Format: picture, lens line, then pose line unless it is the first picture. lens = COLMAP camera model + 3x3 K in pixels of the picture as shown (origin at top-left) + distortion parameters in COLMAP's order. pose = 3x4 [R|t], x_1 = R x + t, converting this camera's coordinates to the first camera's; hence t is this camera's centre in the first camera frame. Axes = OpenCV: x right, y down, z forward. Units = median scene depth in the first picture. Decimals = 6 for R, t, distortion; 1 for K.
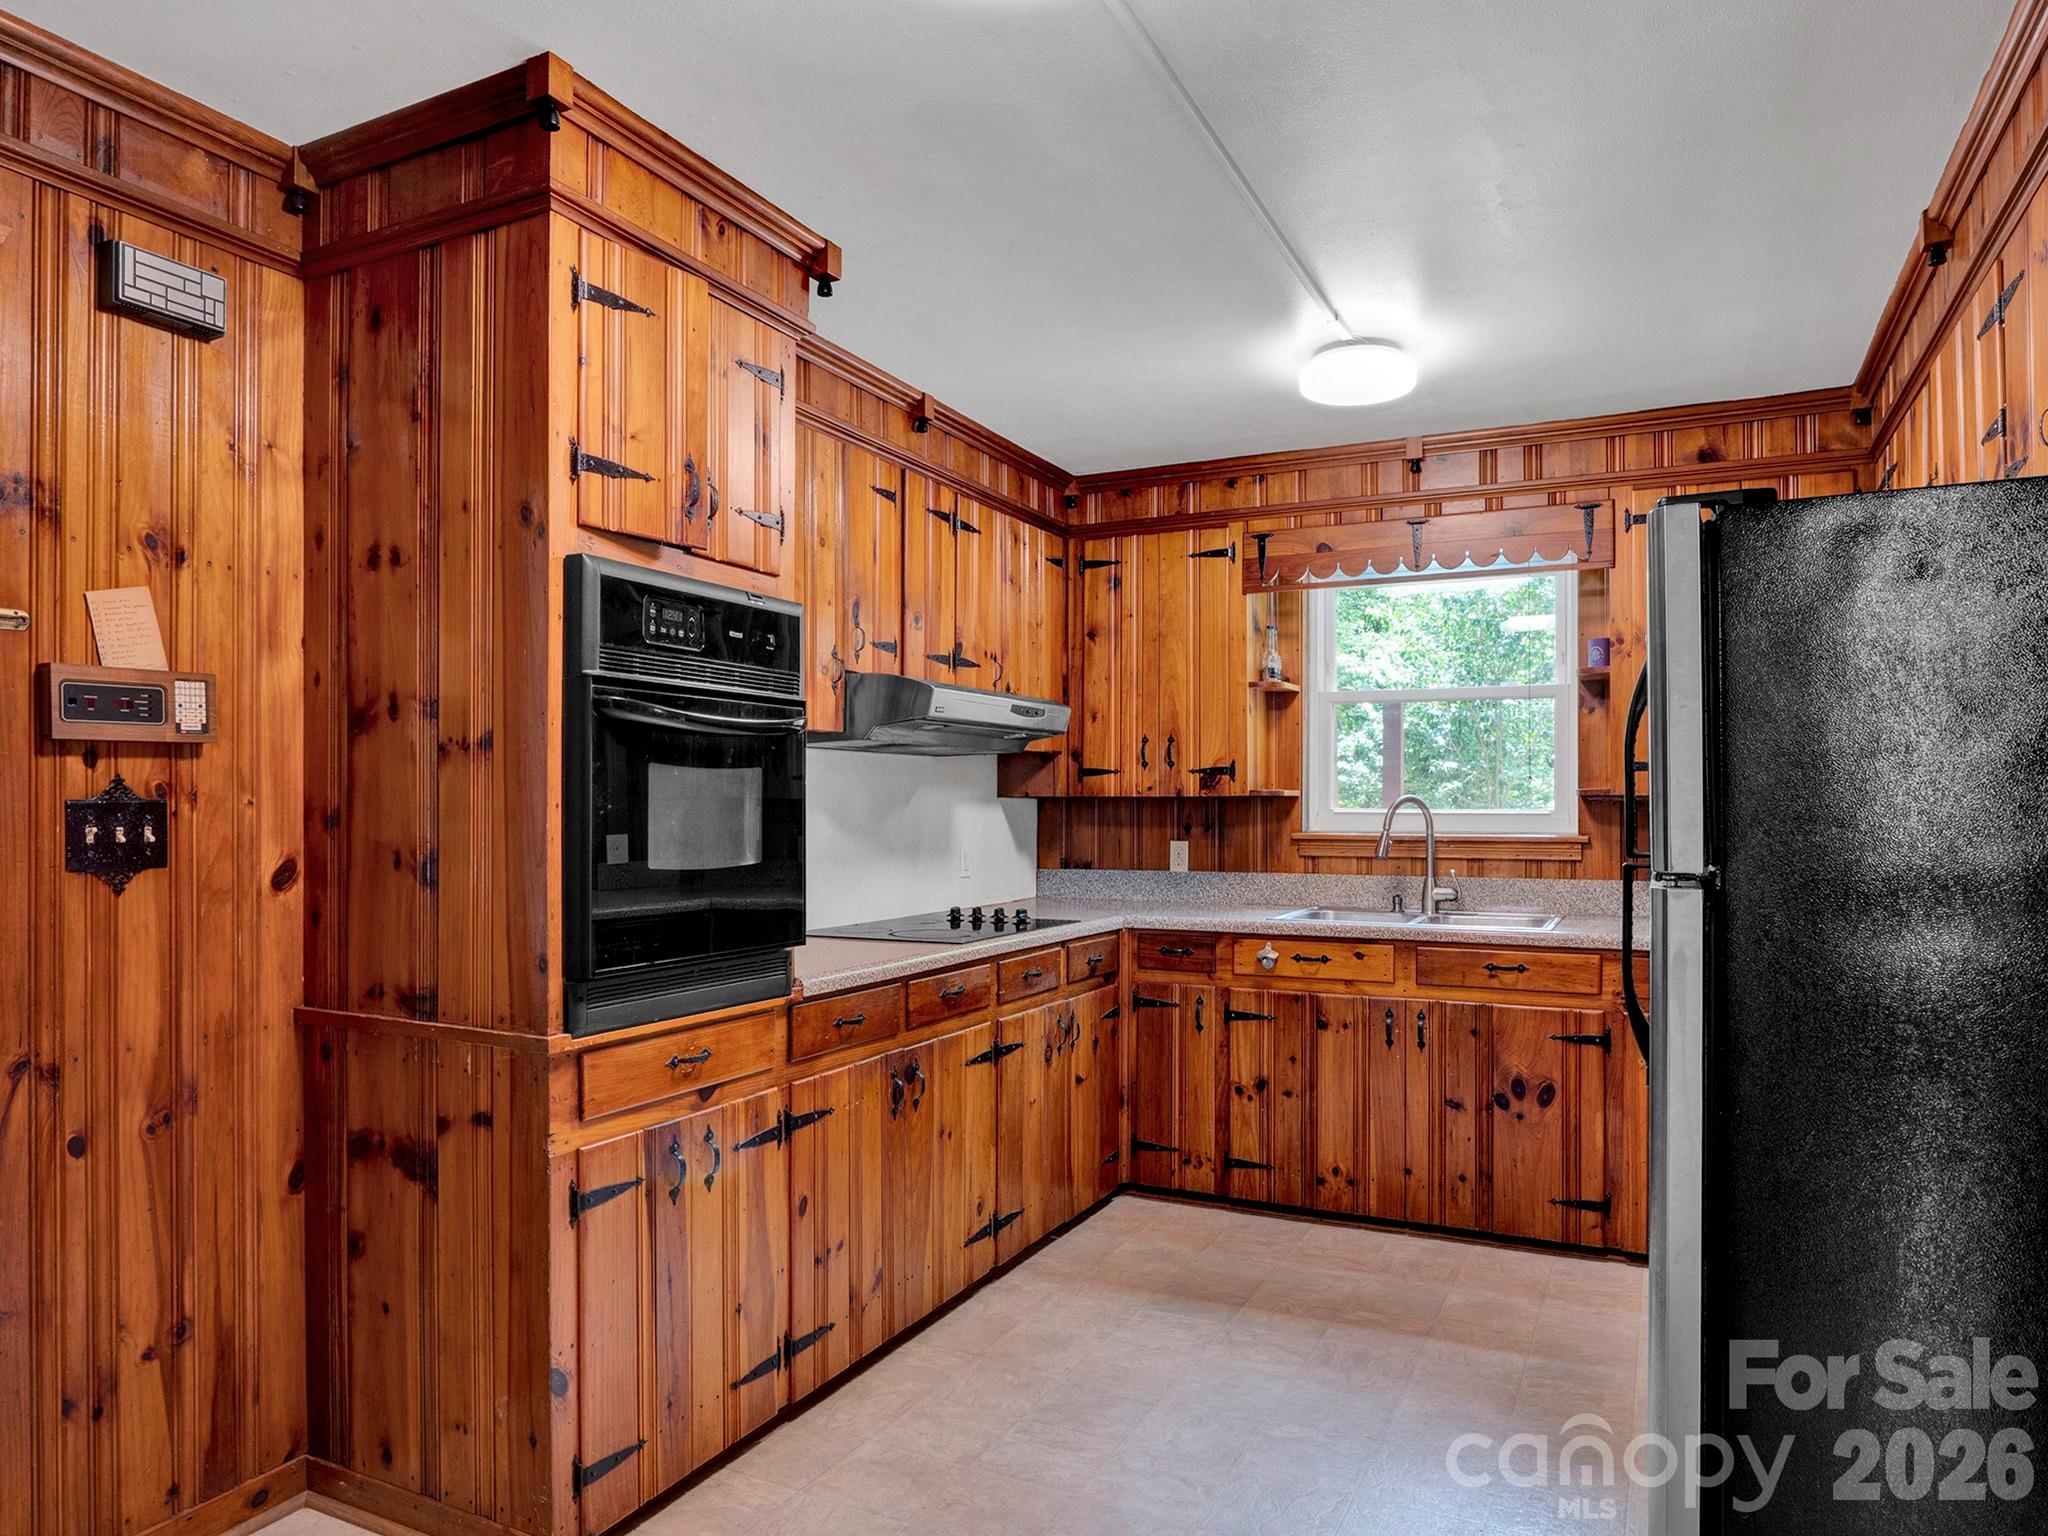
lens RADIAL K [[1312.8, 0, 1027.3], [0, 1312.8, 791.4], [0, 0, 1]] dist [-0.025719, 0.005163]
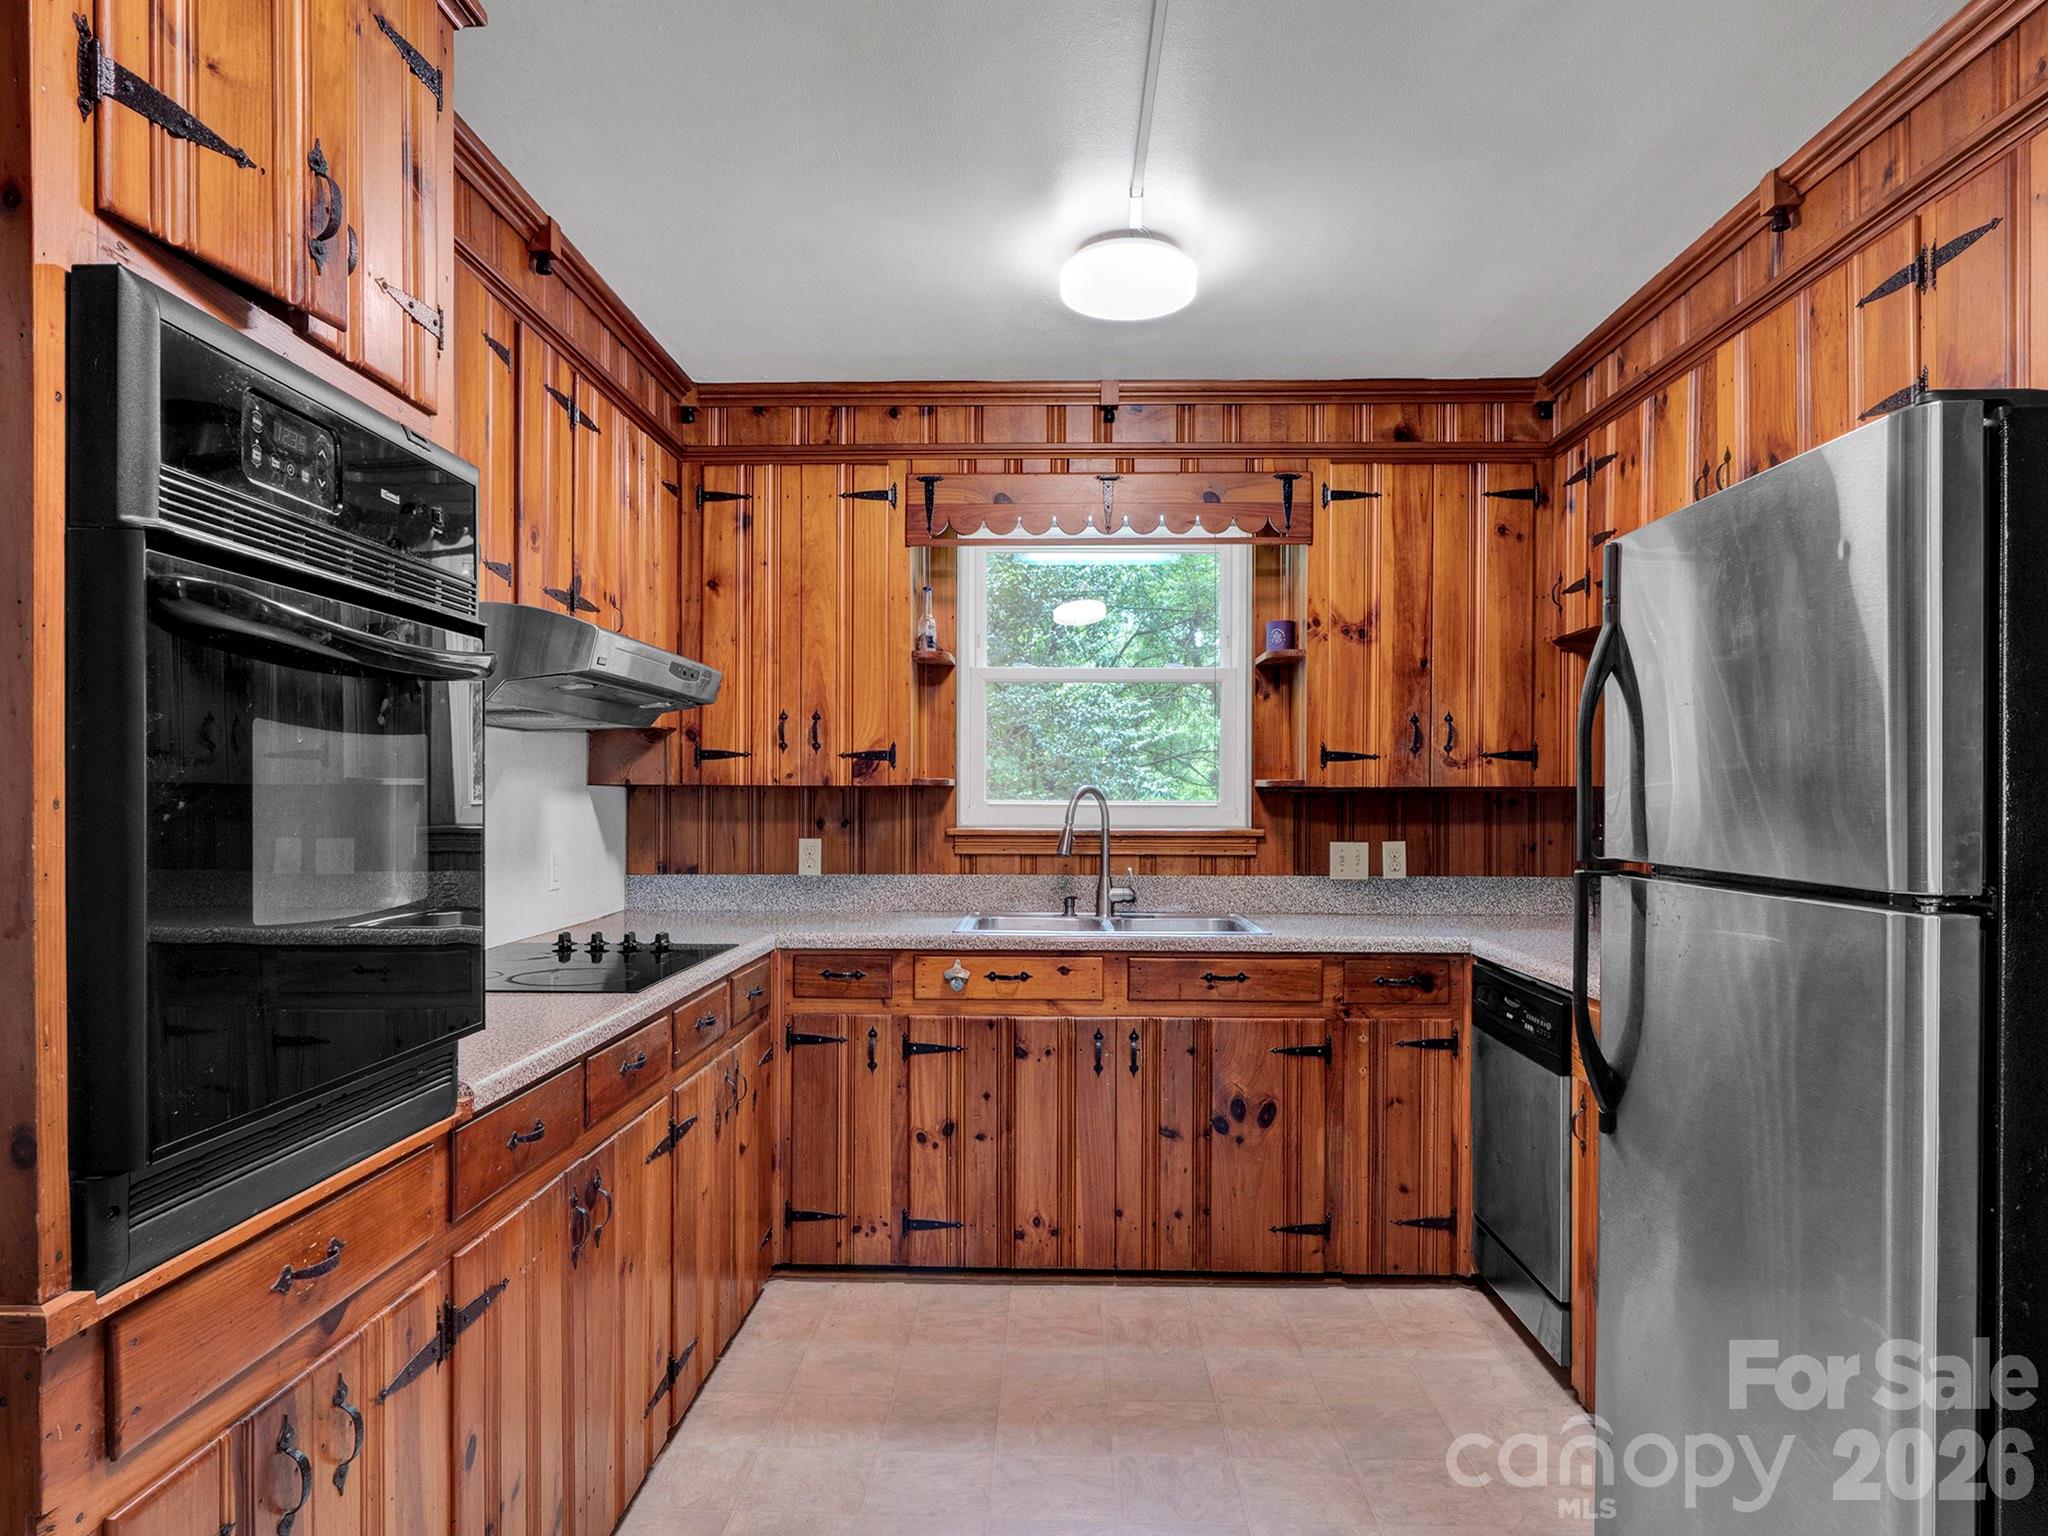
lens RADIAL K [[1286.7, 0, 1011.2], [0, 1286.7, 801.3], [0, 0, 1]] dist [-0.012931, 0.005252]
pose [[0.912076, -0.000211, 0.410020, -0.126639], [-0.006809, 0.999854, 0.015661, 0.000325], [-0.409964, -0.017076, 0.911942, 0.239485]]
